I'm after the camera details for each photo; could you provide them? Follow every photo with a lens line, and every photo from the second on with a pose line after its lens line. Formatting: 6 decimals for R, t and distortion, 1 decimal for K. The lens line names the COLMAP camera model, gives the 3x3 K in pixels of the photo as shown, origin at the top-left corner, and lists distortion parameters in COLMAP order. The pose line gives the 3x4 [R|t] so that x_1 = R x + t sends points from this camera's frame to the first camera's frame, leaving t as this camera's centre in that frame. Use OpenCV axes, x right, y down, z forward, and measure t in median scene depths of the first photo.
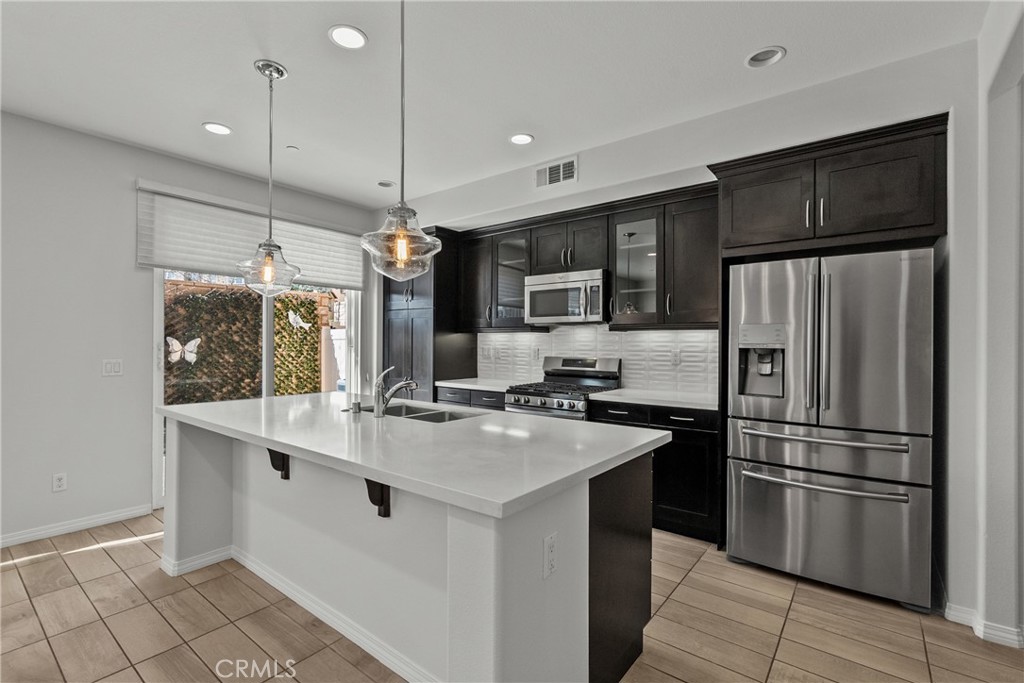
lens RADIAL K [[464.9, 0, 507.9], [0, 464.9, 344.1], [0, 0, 1]] dist [-0.006809, 0.003778]
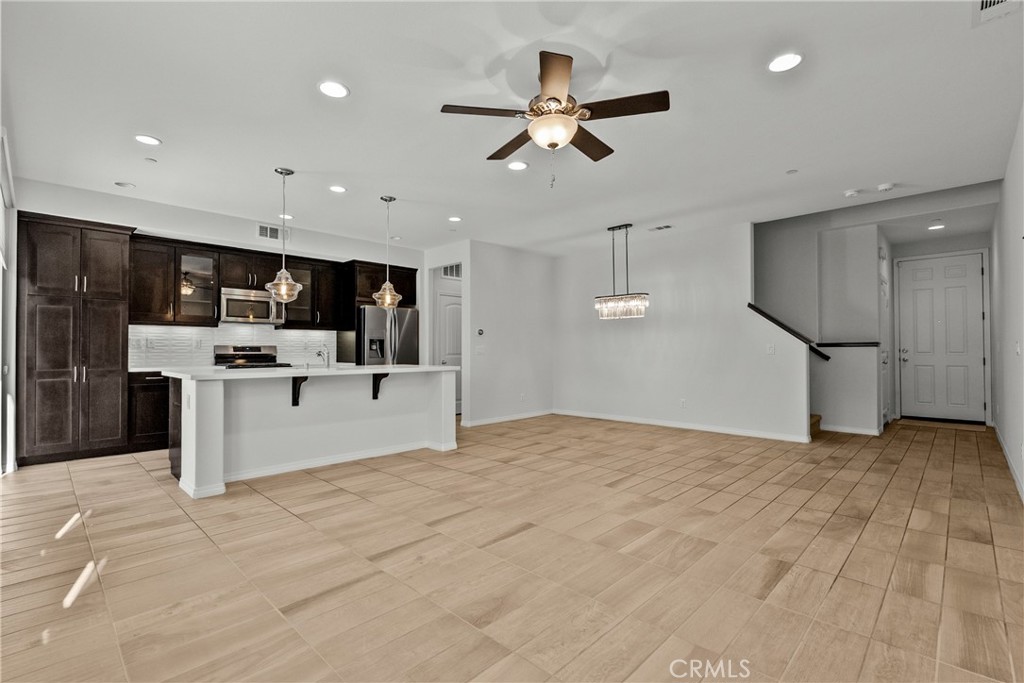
lens RADIAL K [[464.9, 0, 507.9], [0, 464.9, 344.1], [0, 0, 1]] dist [-0.006809, 0.003778]
pose [[0.109657, 0.009186, 0.993927, -1.225979], [0.003549, 0.999947, -0.009633, 0.040741], [-0.993963, 0.004584, 0.109619, -0.006450]]
